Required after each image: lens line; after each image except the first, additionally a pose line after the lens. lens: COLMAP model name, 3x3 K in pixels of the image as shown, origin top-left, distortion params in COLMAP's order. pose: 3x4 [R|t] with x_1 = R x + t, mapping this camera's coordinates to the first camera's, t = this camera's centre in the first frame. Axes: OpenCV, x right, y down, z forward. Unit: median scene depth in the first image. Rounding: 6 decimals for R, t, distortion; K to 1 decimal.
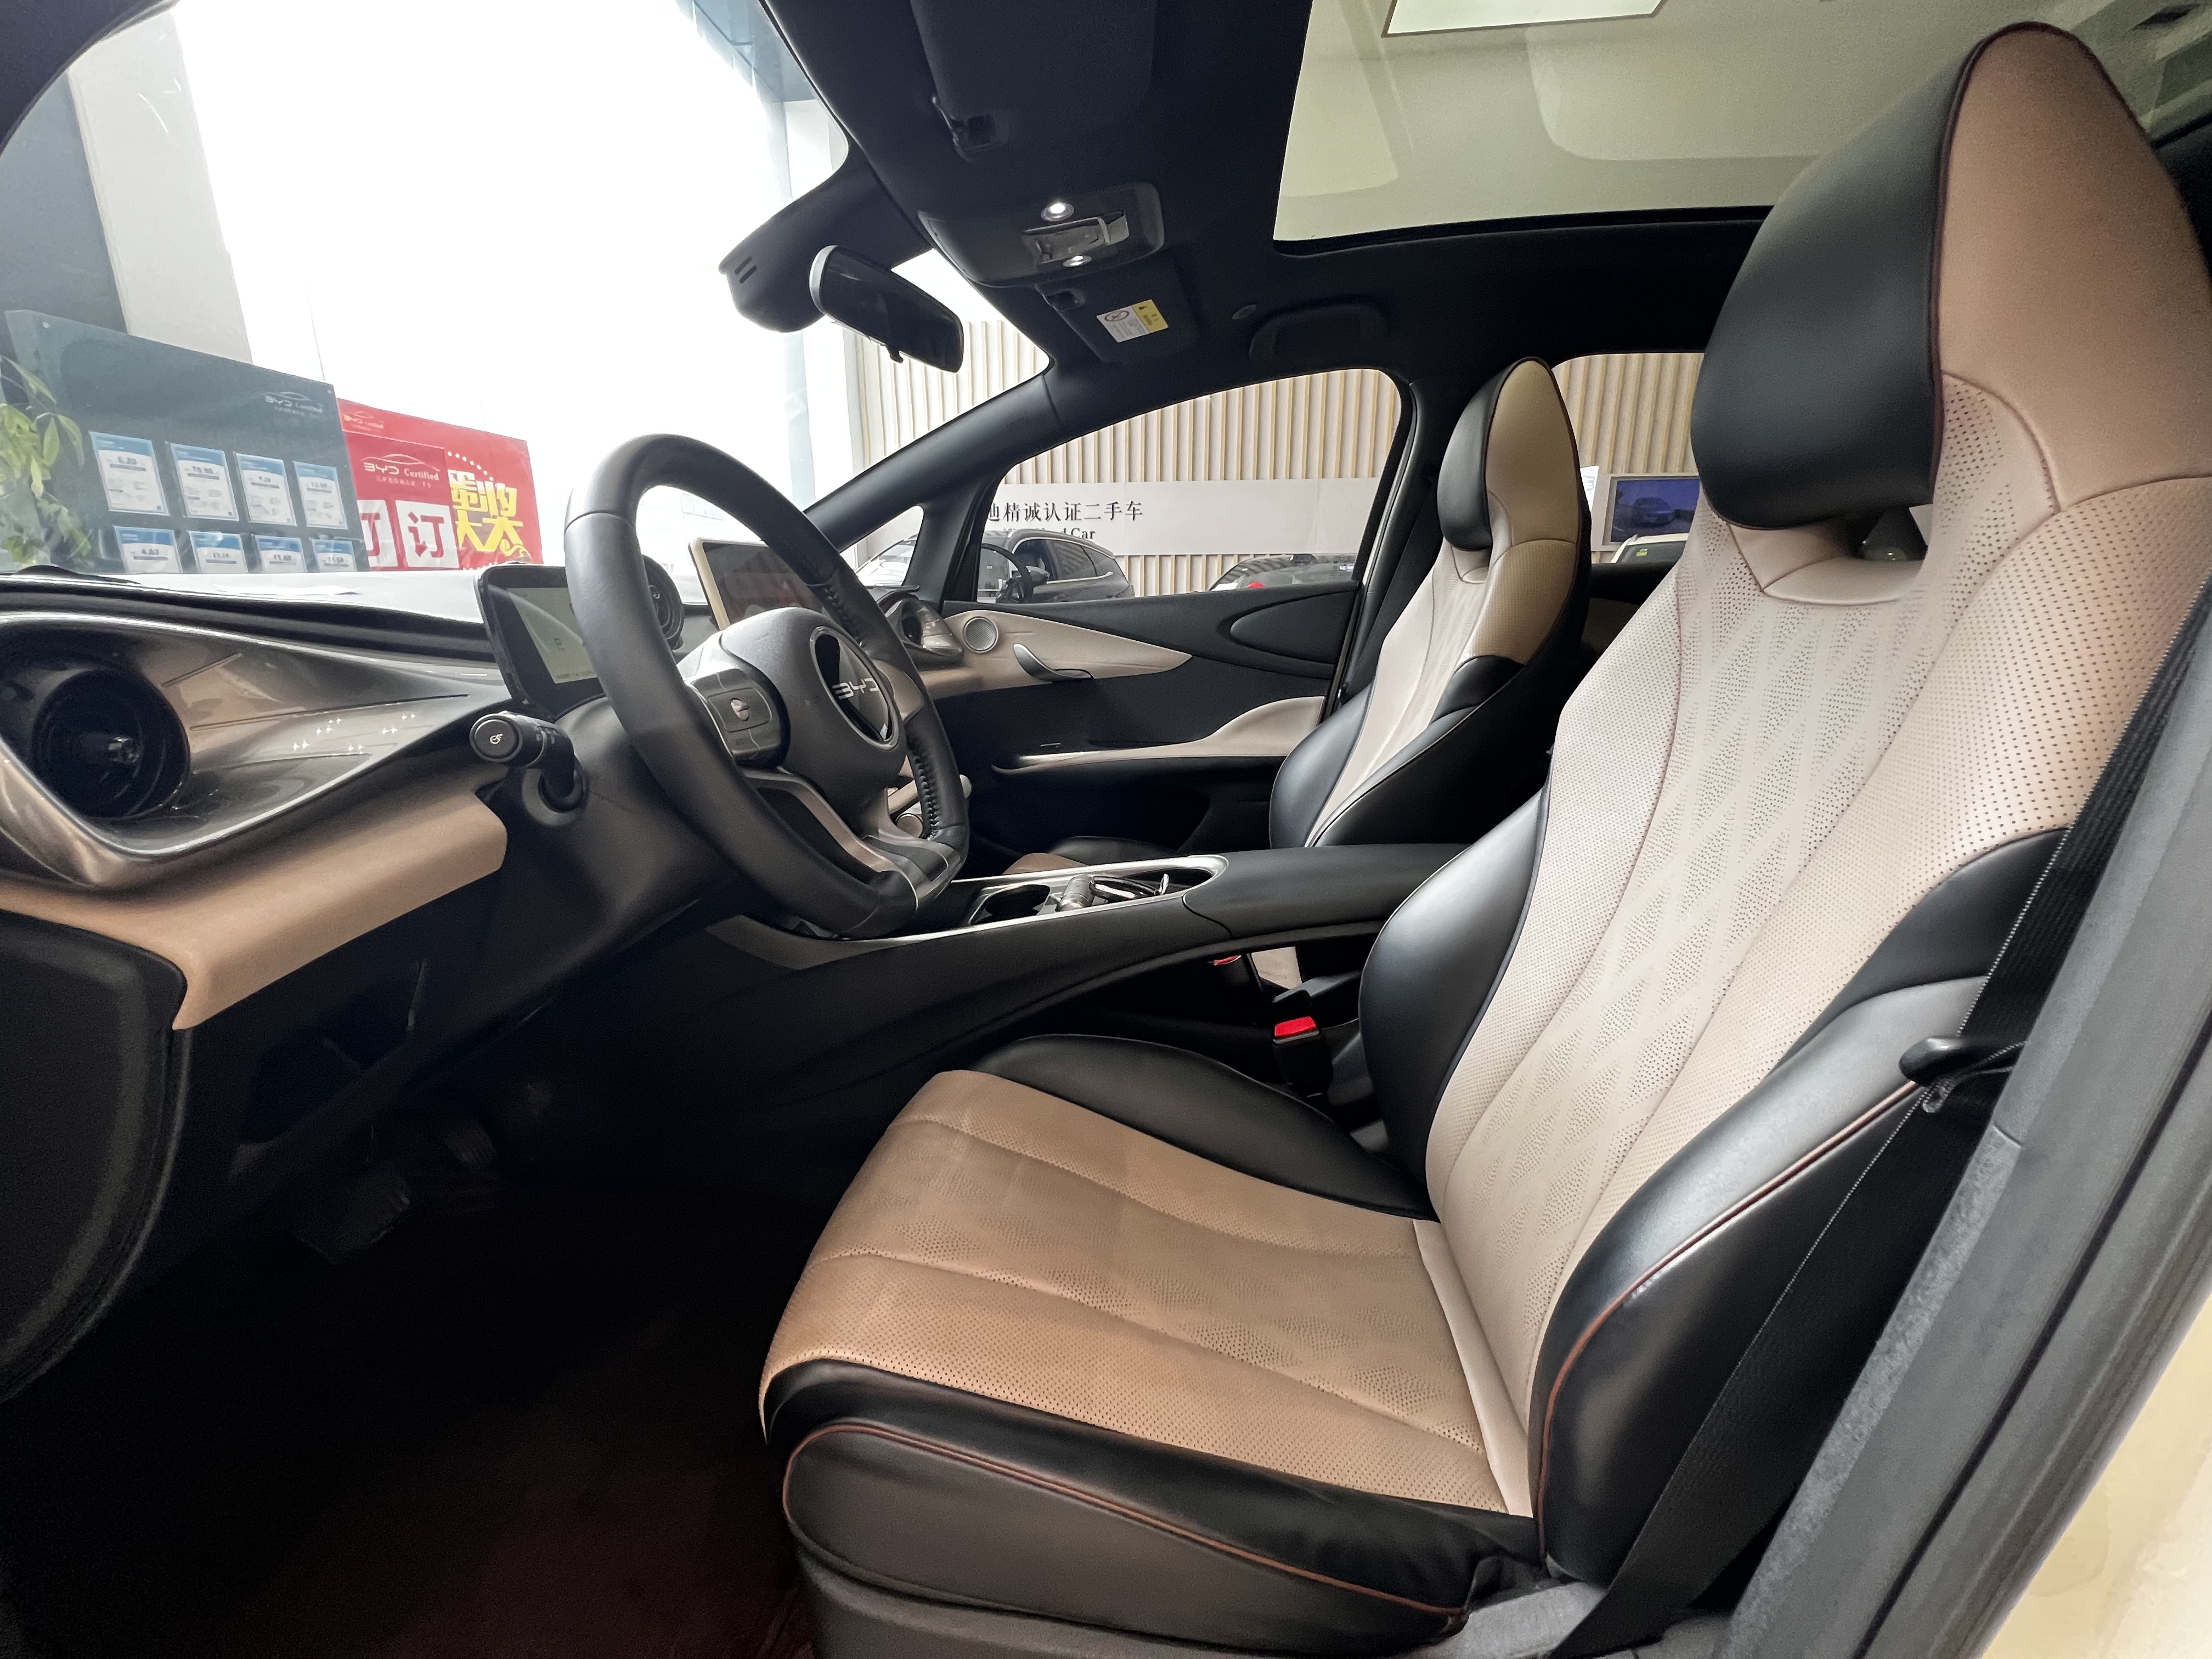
lens RADIAL K [[891.2, 0, 1112.5], [0, 891.2, 826.9], [0, 0, 1]] dist [-0.002703, 0.000067]
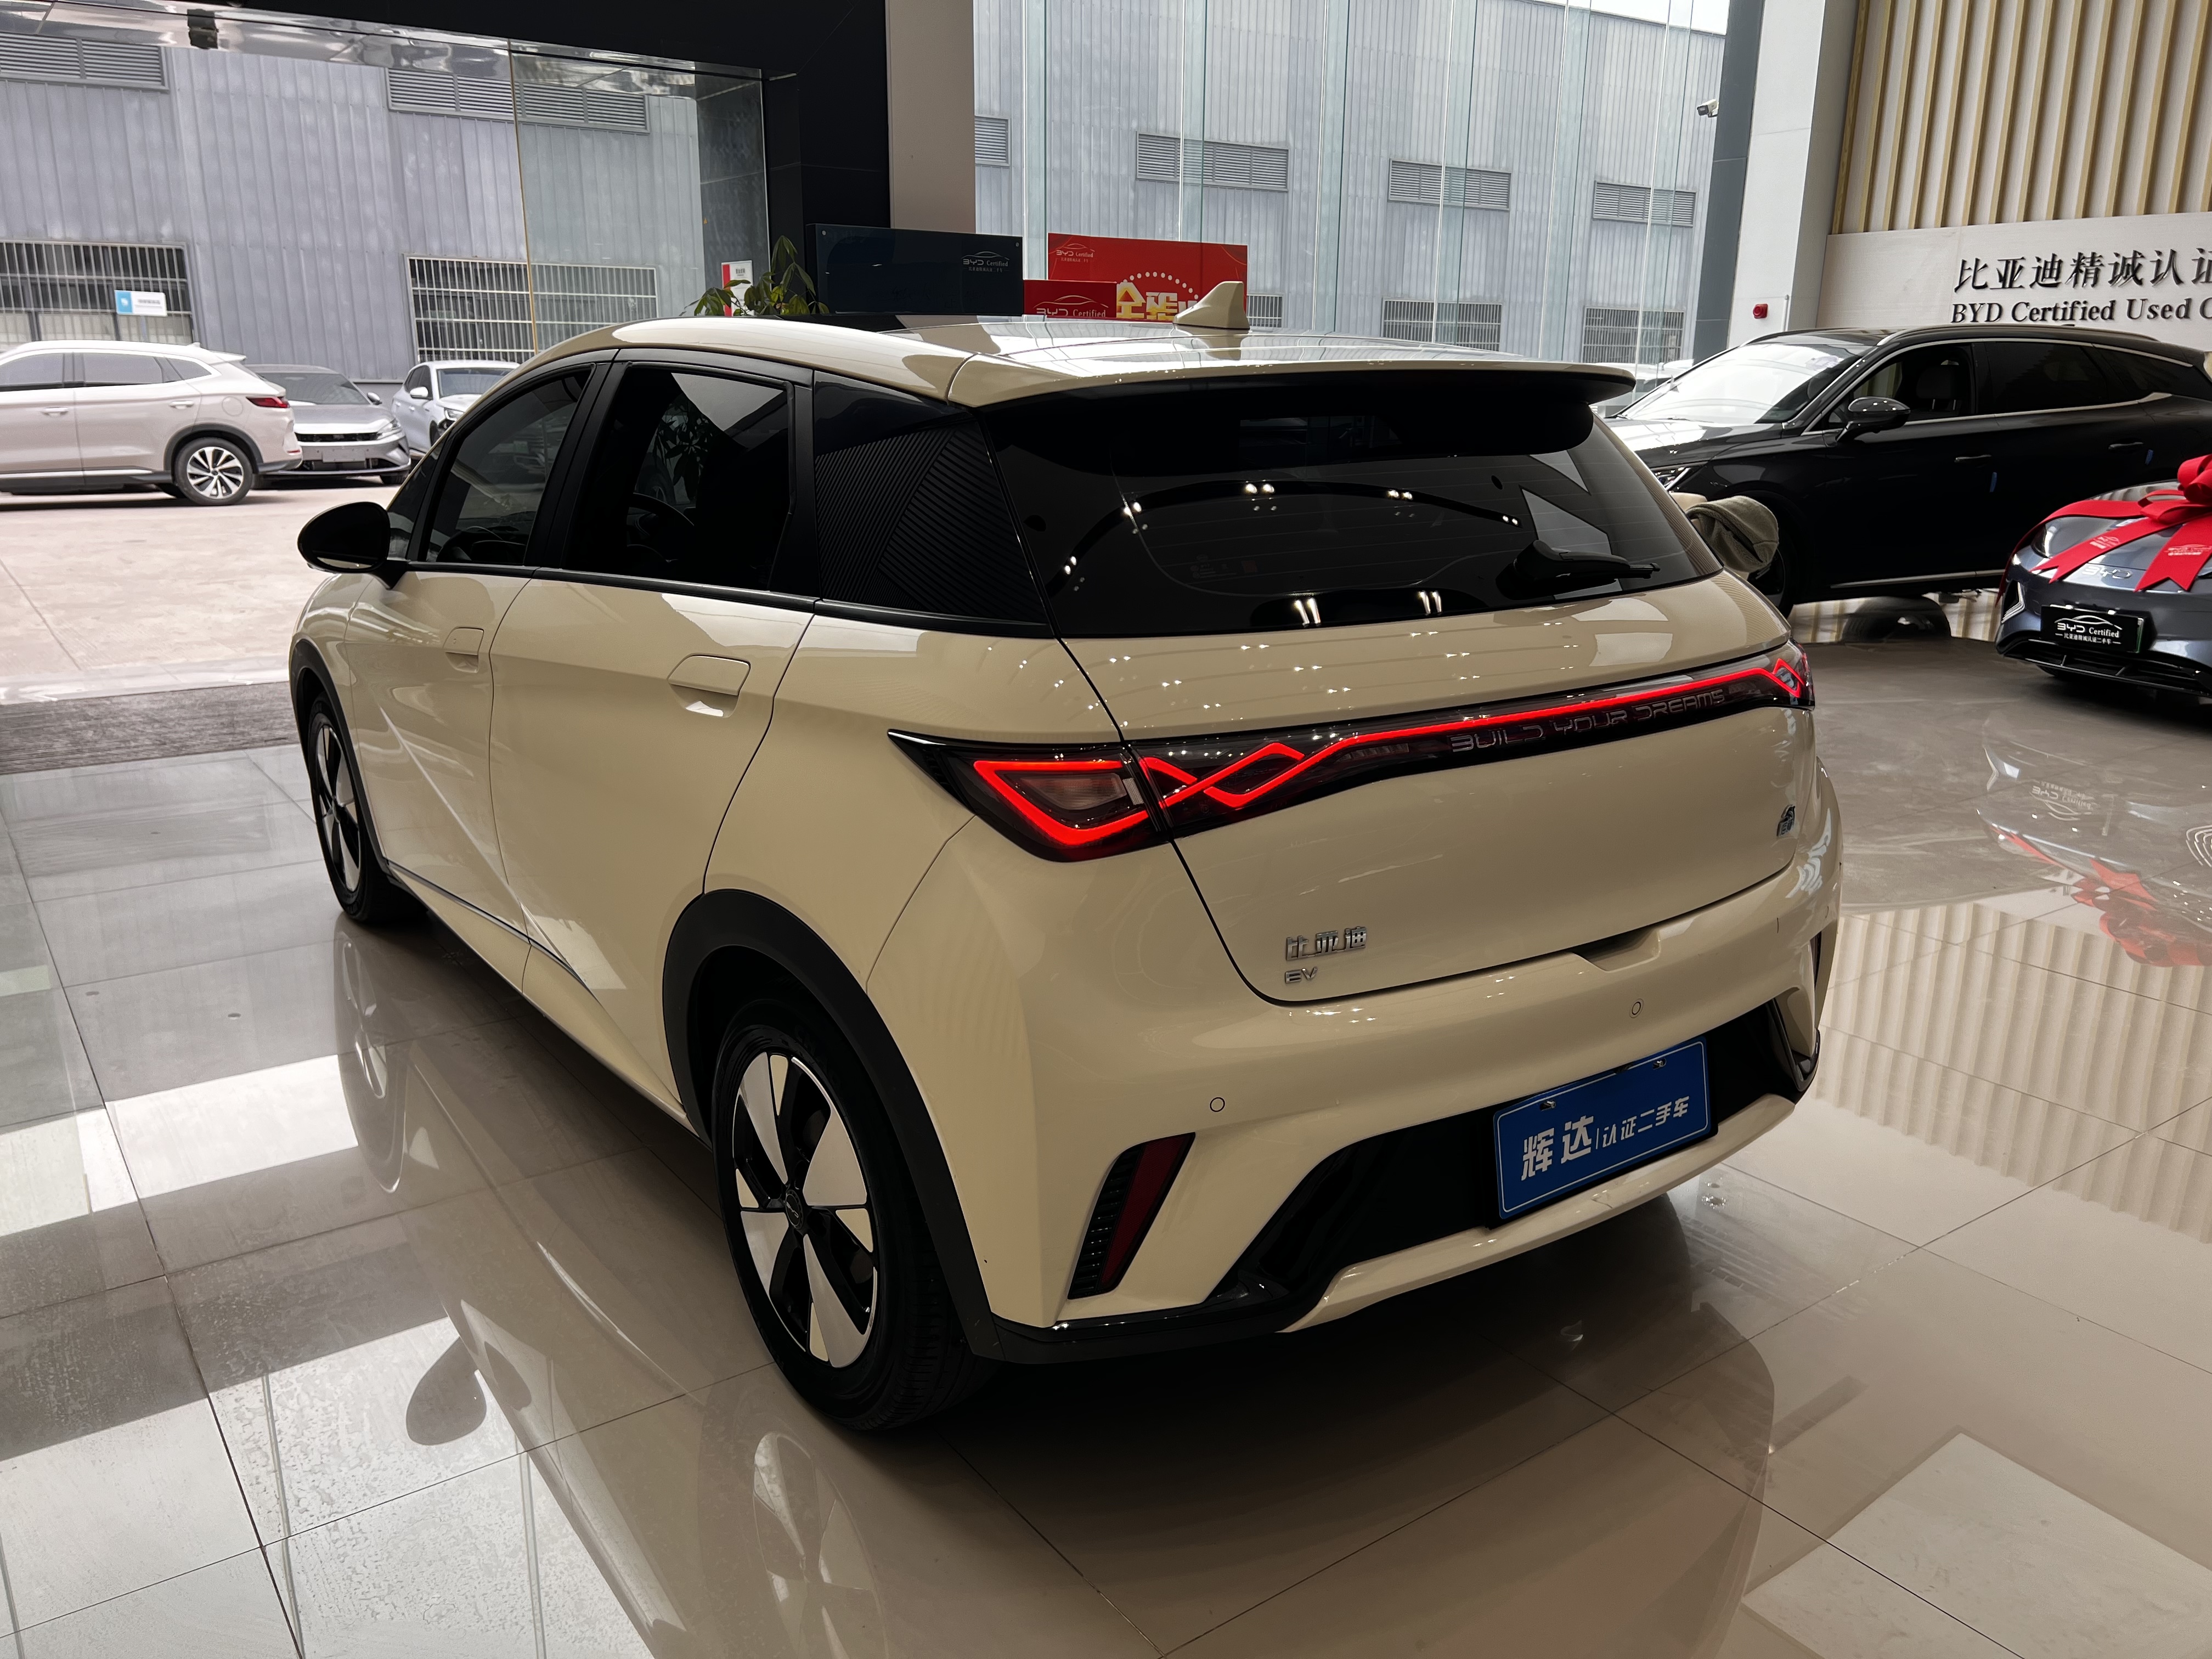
lens RADIAL K [[1674.5, 0, 1105.5], [0, 1674.5, 833.9], [0, 0, 1]] dist [0.055497, -0.065295]
pose [[0.675092, 0.197673, -0.710757, 0.669641], [-0.186841, 0.977836, 0.094486, -0.015781], [0.713681, 0.069011, 0.697063, -0.237206]]
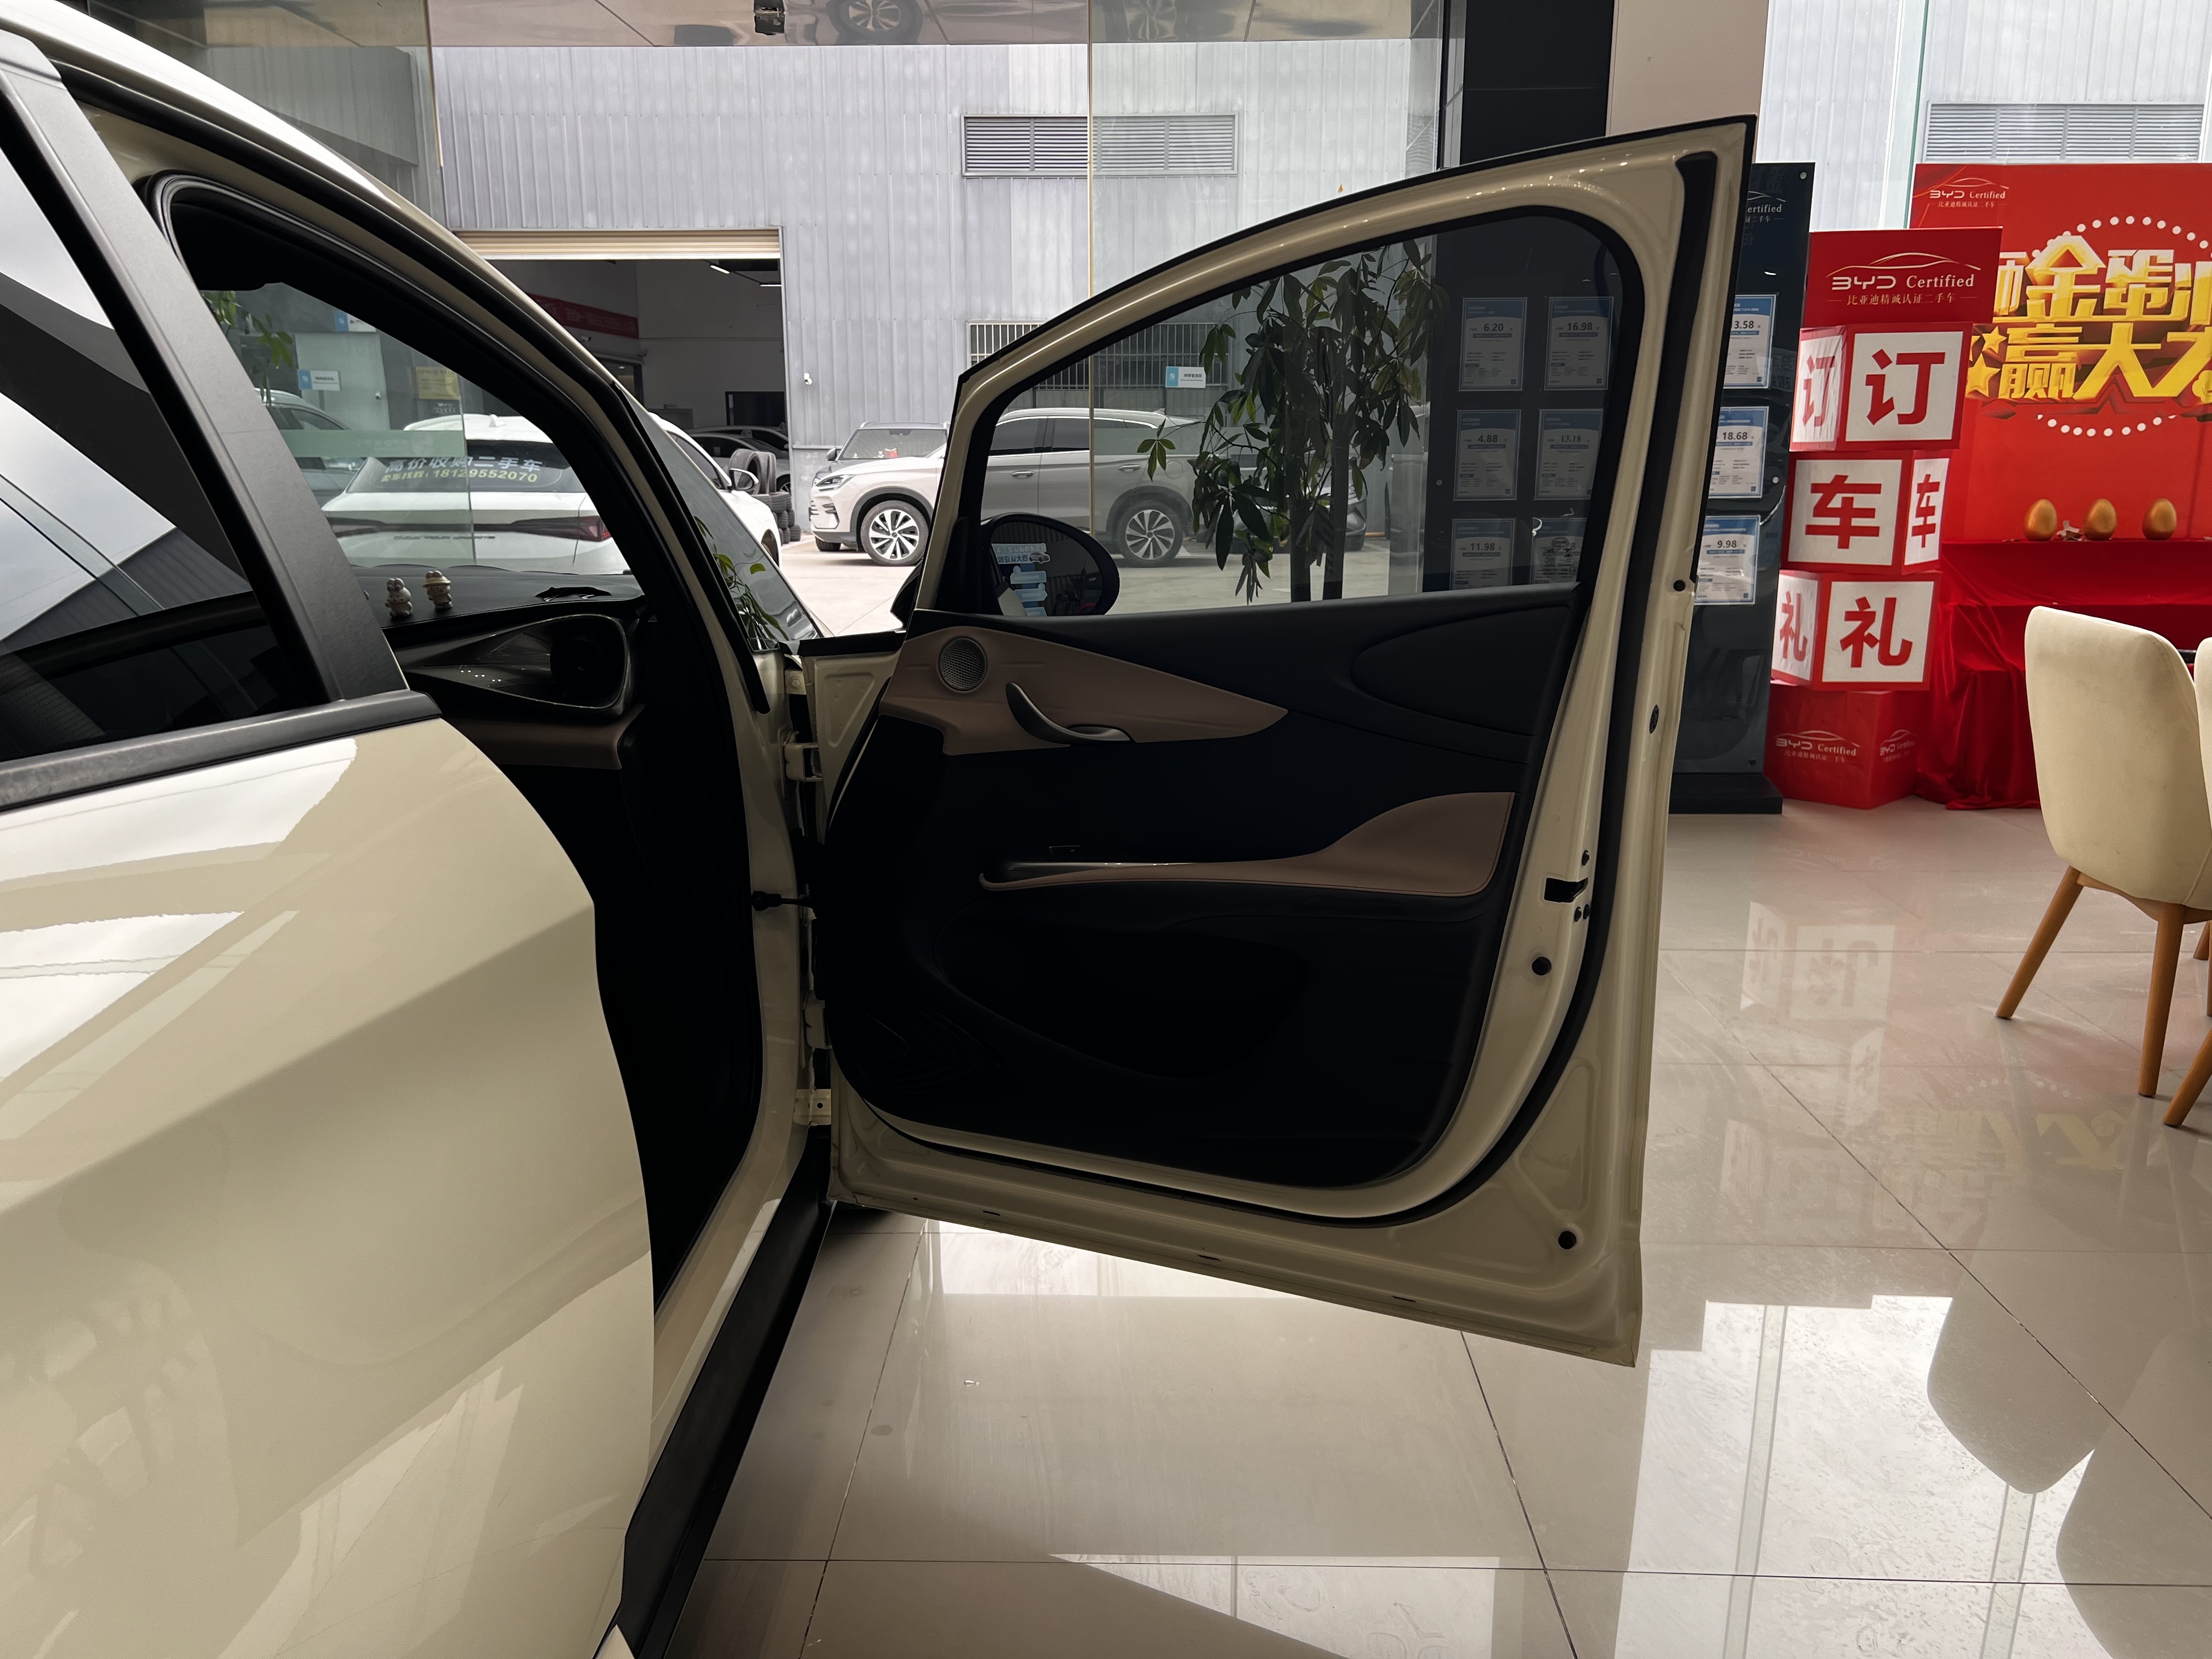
lens RADIAL K [[1674.5, 0, 1100.7], [0, 1674.5, 826.6], [0, 0, 1]] dist [0.055497, -0.065295]
pose [[0.089018, 0.218279, -0.971818, 0.332684], [-0.240850, 0.951454, 0.191643, -0.139483], [0.966471, 0.217003, 0.137269, 0.402133]]
